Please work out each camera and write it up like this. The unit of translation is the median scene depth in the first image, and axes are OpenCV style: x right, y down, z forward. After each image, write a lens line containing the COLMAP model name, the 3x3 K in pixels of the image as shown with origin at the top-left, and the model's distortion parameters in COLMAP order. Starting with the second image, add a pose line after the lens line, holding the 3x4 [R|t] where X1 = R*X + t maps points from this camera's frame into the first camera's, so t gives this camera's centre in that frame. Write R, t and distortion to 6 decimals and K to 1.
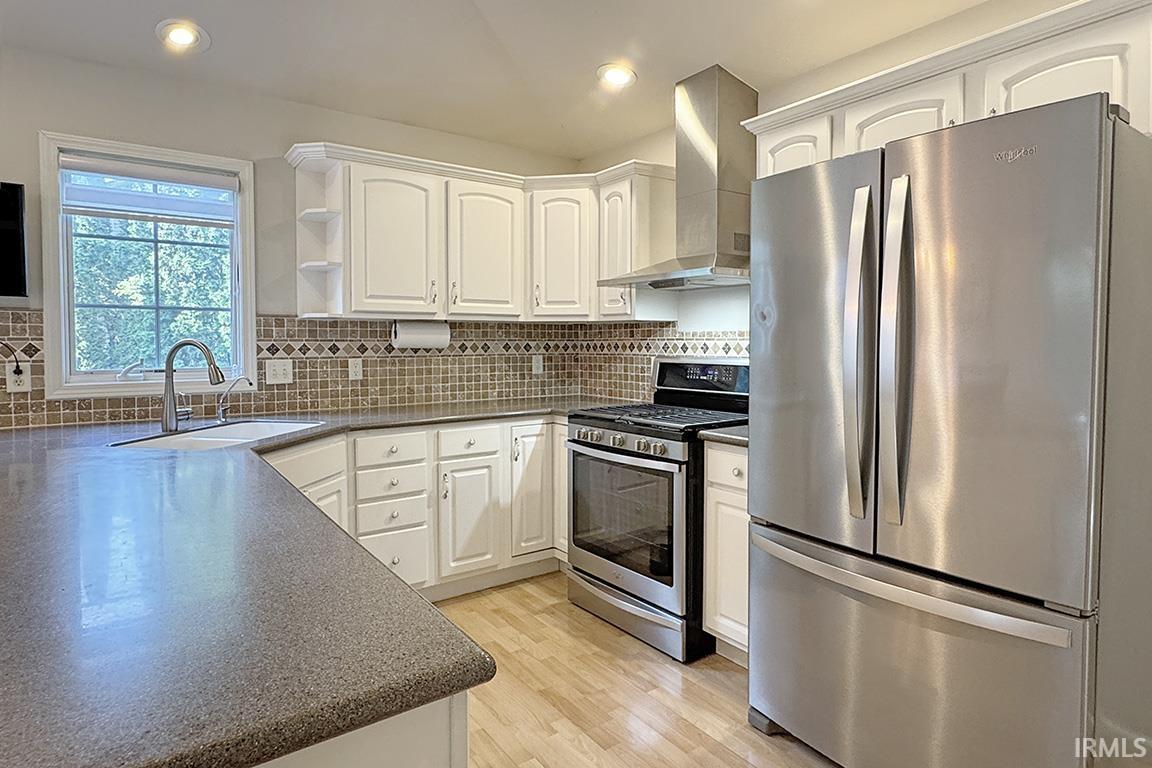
lens RADIAL K [[632.7, 0, 578.0], [0, 632.7, 359.5], [0, 0, 1]] dist [-0.000529, 0.000096]
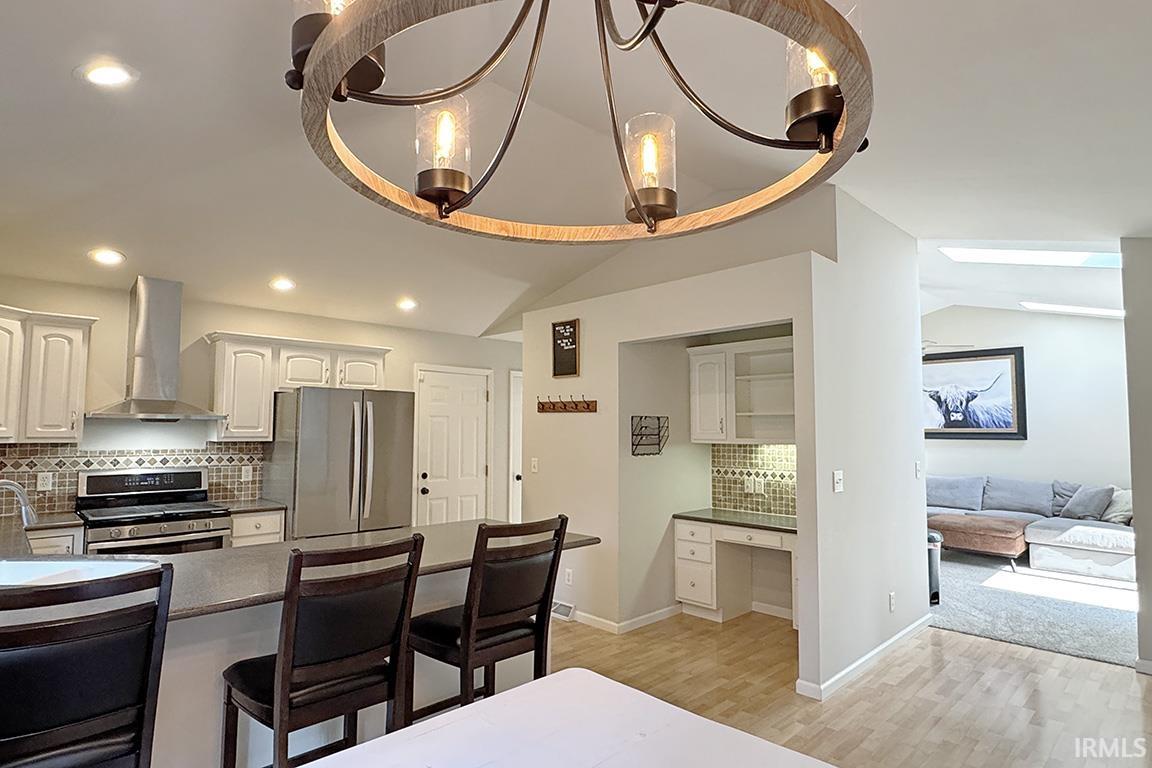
lens RADIAL K [[608.3, 0, 576.0], [0, 608.3, 384.0], [0, 0, 1]] dist [-0.002036, -0.000141]
pose [[-0.138387, 0.079264, 0.987201, -1.230648], [0.028858, 0.996692, -0.075981, -0.058572], [-0.989958, 0.017974, -0.140216, 0.207304]]
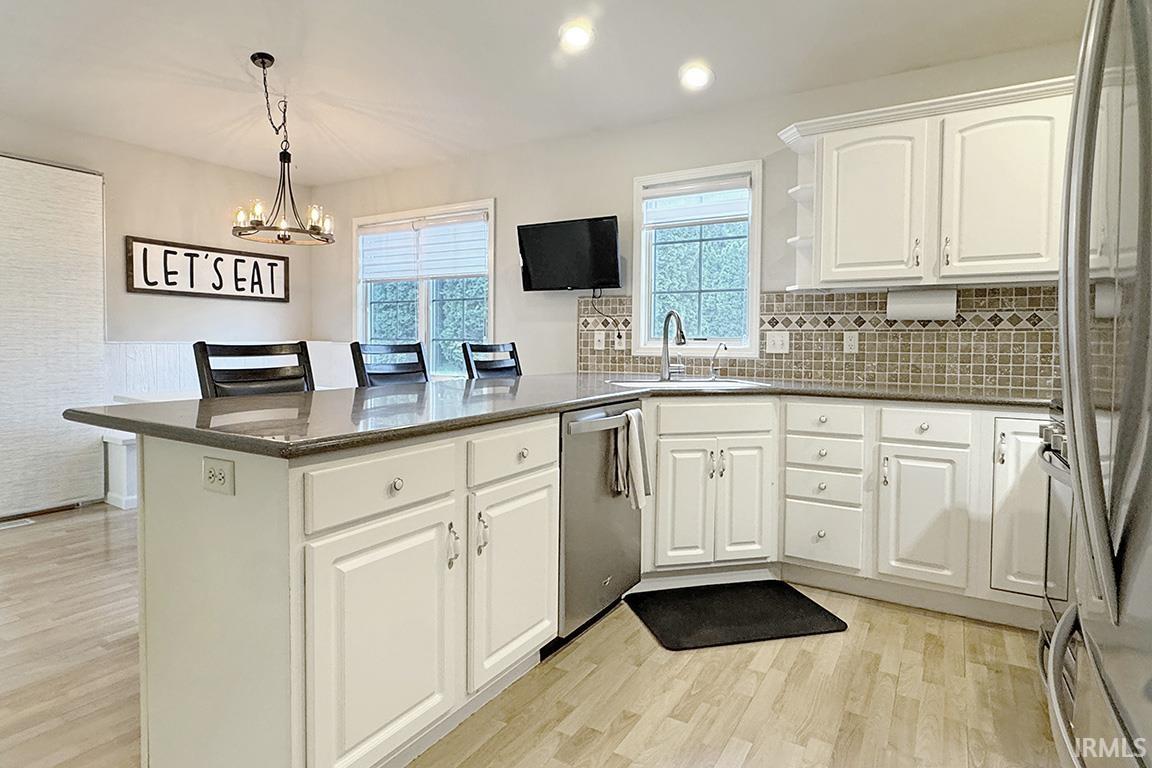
lens RADIAL K [[620.5, 0, 575.3], [0, 620.5, 360.4], [0, 0, 1]] dist [-0.002403, 0.000236]
pose [[0.391751, 0.032269, -0.919505, 0.374493], [-0.035124, 0.999181, 0.020101, 0.039728], [0.919401, 0.024422, 0.392564, 0.235419]]
